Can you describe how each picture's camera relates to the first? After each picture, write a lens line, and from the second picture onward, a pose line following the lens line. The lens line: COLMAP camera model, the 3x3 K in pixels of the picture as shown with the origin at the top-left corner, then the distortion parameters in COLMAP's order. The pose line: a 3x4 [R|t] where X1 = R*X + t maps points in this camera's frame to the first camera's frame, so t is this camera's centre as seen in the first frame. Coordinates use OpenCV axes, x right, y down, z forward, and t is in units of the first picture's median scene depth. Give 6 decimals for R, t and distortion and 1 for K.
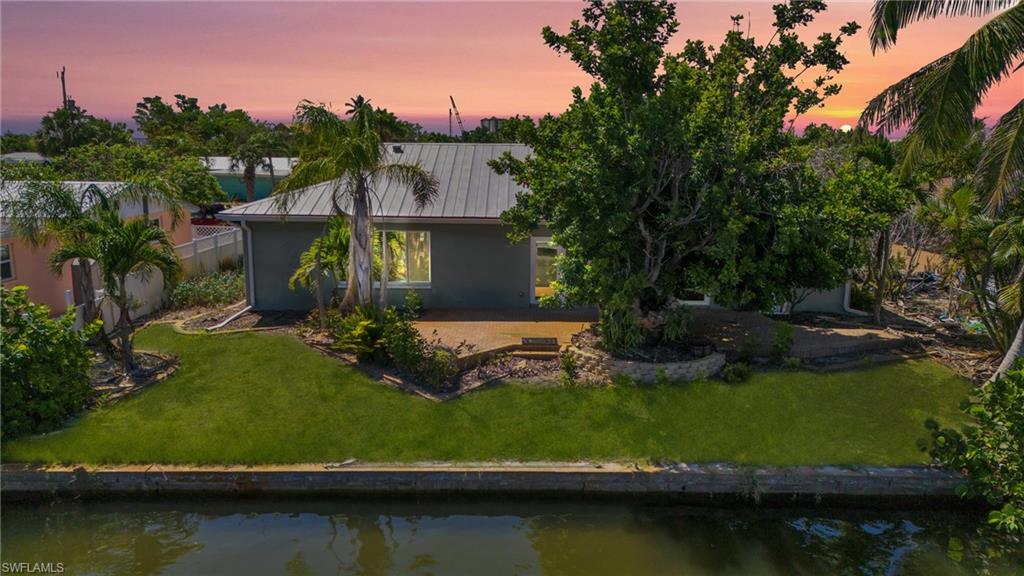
lens RADIAL K [[762.3, 0, 512.0], [0, 762.3, 288.0], [0, 0, 1]] dist [0.030300, 0.001453]
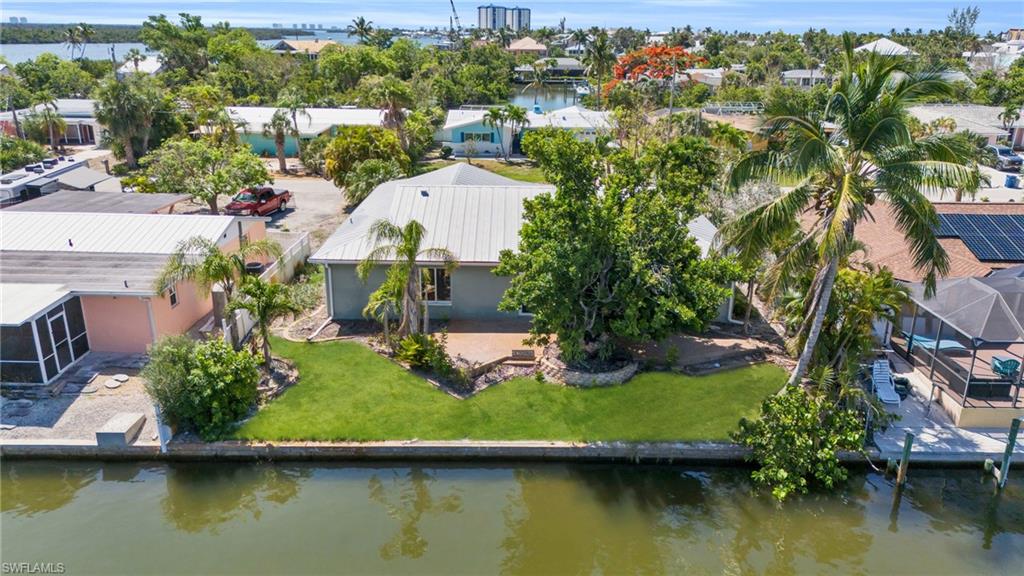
lens RADIAL K [[739.7, 0, 512.0], [0, 739.7, 288.0], [0, 0, 1]] dist [0.045653, -0.000404]
pose [[0.999990, 0.002404, 0.003782, 0.007510], [-0.002872, 0.991652, 0.128910, -0.292230], [-0.003441, -0.128919, 0.991649, -0.570028]]
